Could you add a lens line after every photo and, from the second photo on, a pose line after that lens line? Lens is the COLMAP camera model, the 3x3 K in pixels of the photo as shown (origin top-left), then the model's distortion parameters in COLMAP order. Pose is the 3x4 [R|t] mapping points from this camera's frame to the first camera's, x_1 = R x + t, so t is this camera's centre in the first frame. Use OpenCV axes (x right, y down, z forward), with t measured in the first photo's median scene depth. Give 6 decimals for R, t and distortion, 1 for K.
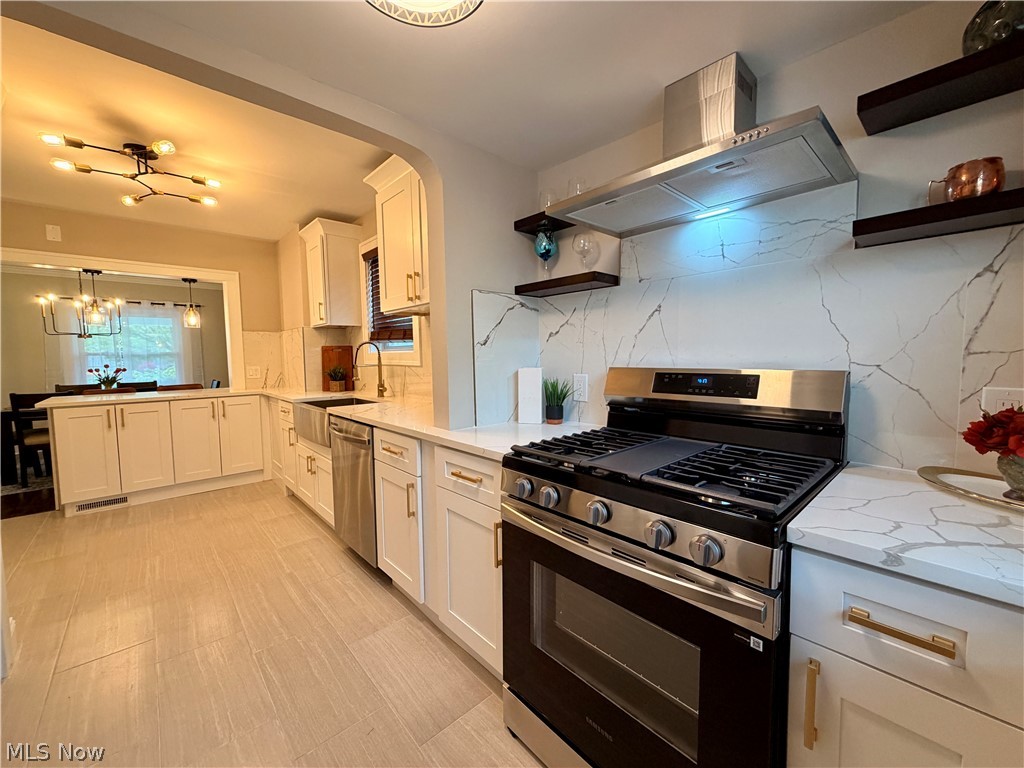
lens RADIAL K [[404.8, 0, 512.6], [0, 404.8, 386.3], [0, 0, 1]] dist [0.002050, -0.000274]
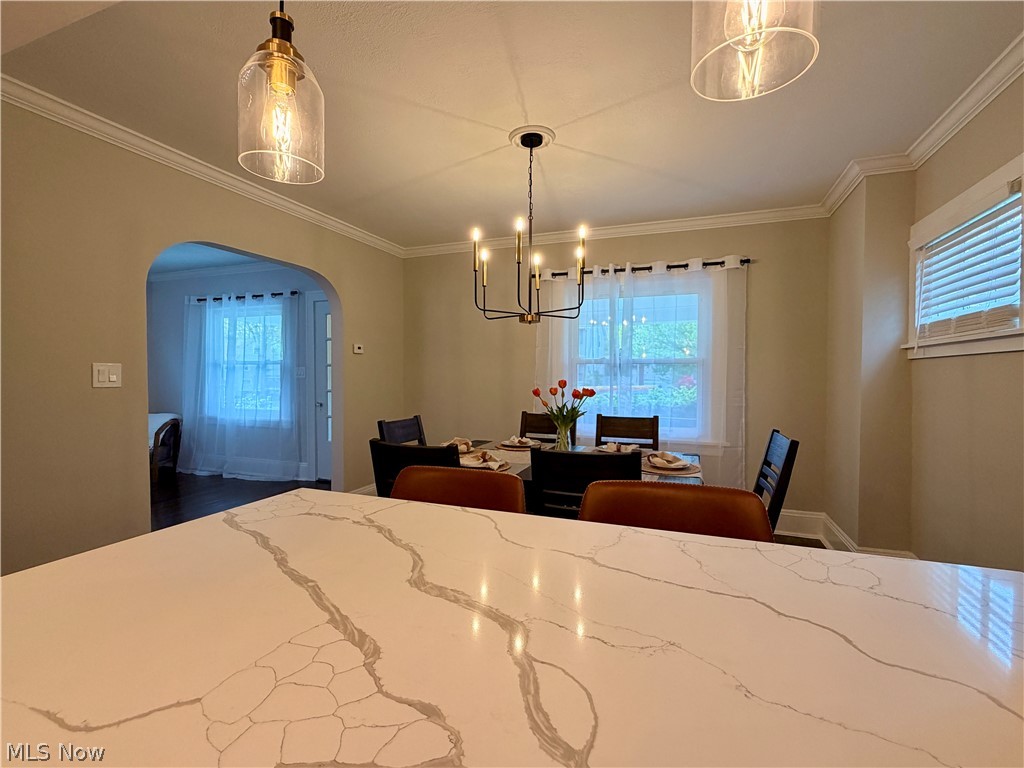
lens RADIAL K [[440.0, 0, 508.3], [0, 440.0, 386.2], [0, 0, 1]] dist [0.000296, -0.000033]
pose [[0.434647, 0.032859, -0.900001, -0.810799], [-0.066471, 0.997779, 0.004327, -0.062555], [0.898145, 0.057944, 0.435866, 1.013159]]
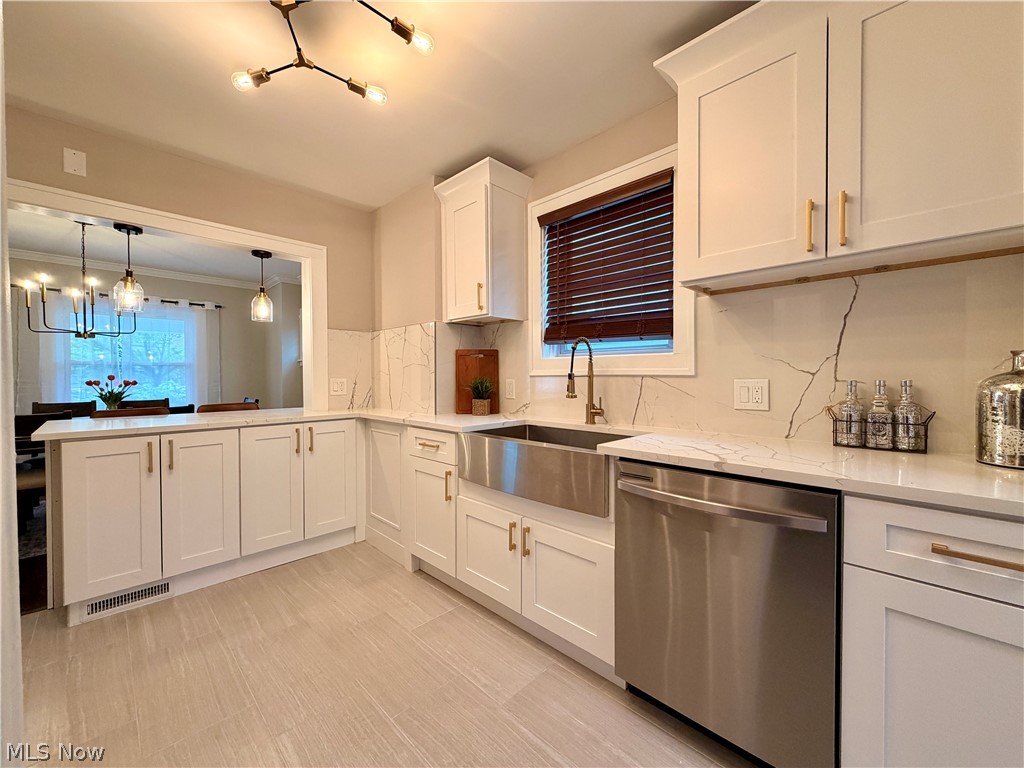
lens RADIAL K [[404.8, 0, 510.4], [0, 404.8, 386.7], [0, 0, 1]] dist [0.002050, -0.000274]
pose [[0.998457, 0.008949, 0.054801, -0.455334], [-0.006076, 0.998609, -0.052371, 0.001391], [-0.055193, 0.051957, 0.997123, 0.328210]]
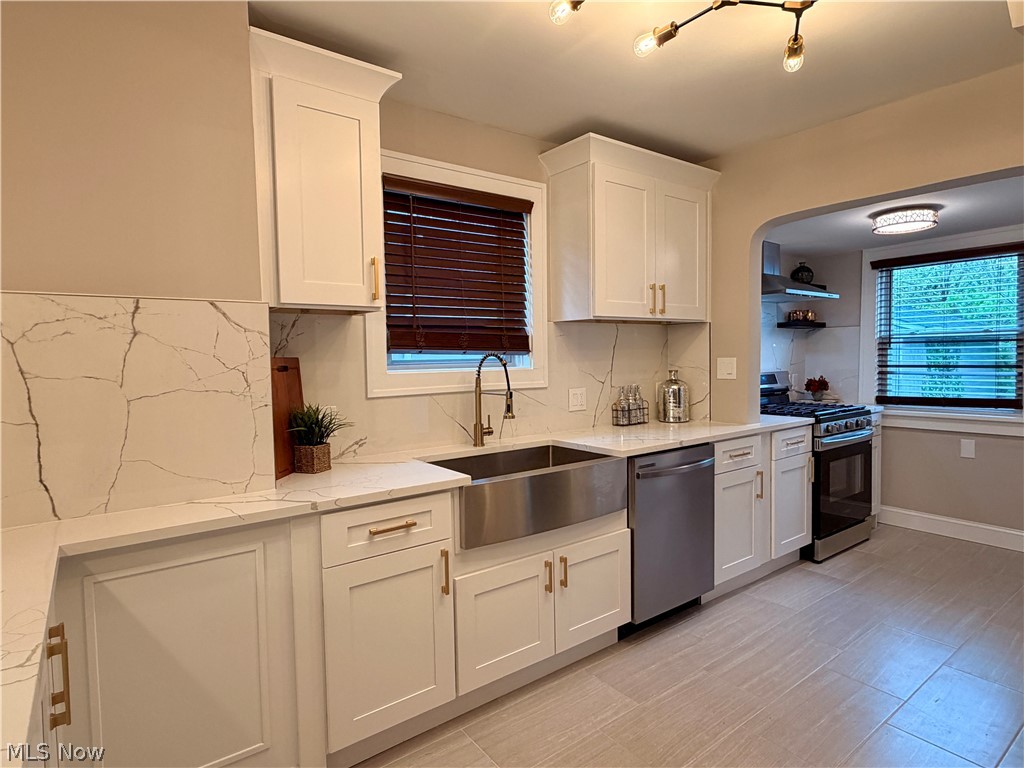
lens RADIAL K [[560.9, 0, 510.1], [0, 560.9, 386.4], [0, 0, 1]] dist [-0.007307, 0.013954]
pose [[0.099731, -0.043484, 0.994064, -1.048505], [0.092622, 0.995113, 0.034238, -0.077796], [-0.990694, 0.088658, 0.103271, 0.802894]]
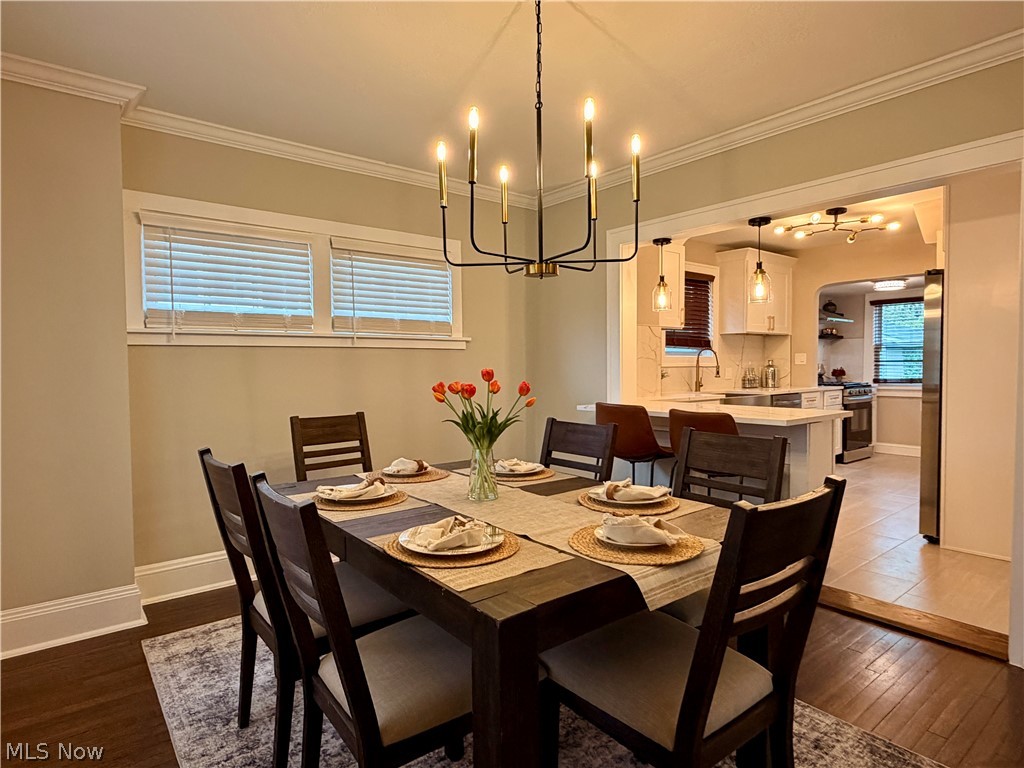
lens RADIAL K [[560.9, 0, 517.1], [0, 560.9, 386.2], [0, 0, 1]] dist [-0.007307, 0.013954]
pose [[0.064874, -0.024831, 0.997584, -1.959020], [0.085198, 0.996178, 0.019255, -0.067187], [-0.994250, 0.083743, 0.066742, 1.341793]]
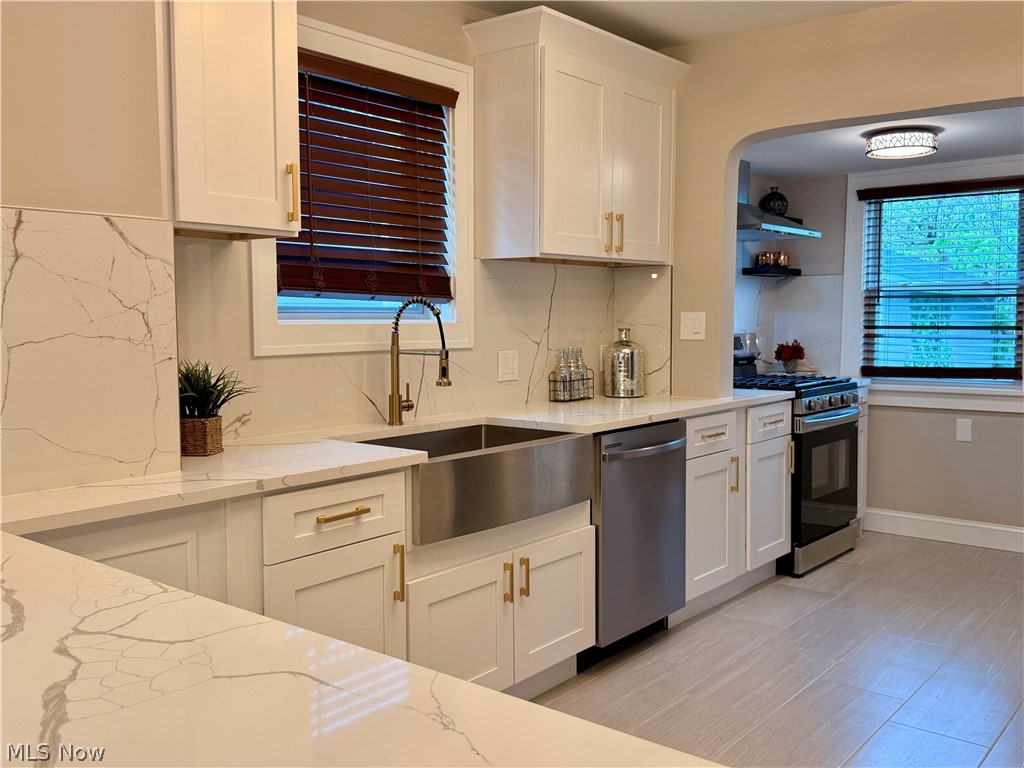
lens RADIAL K [[926.2, 0, 511.8], [0, 926.2, 386.3], [0, 0, 1]] dist [0.107984, -0.157258]
pose [[-0.142229, -0.063726, 0.987780, -1.230480], [0.081293, 0.993802, 0.075820, -0.074419], [-0.986490, 0.091083, -0.136167, 0.938426]]
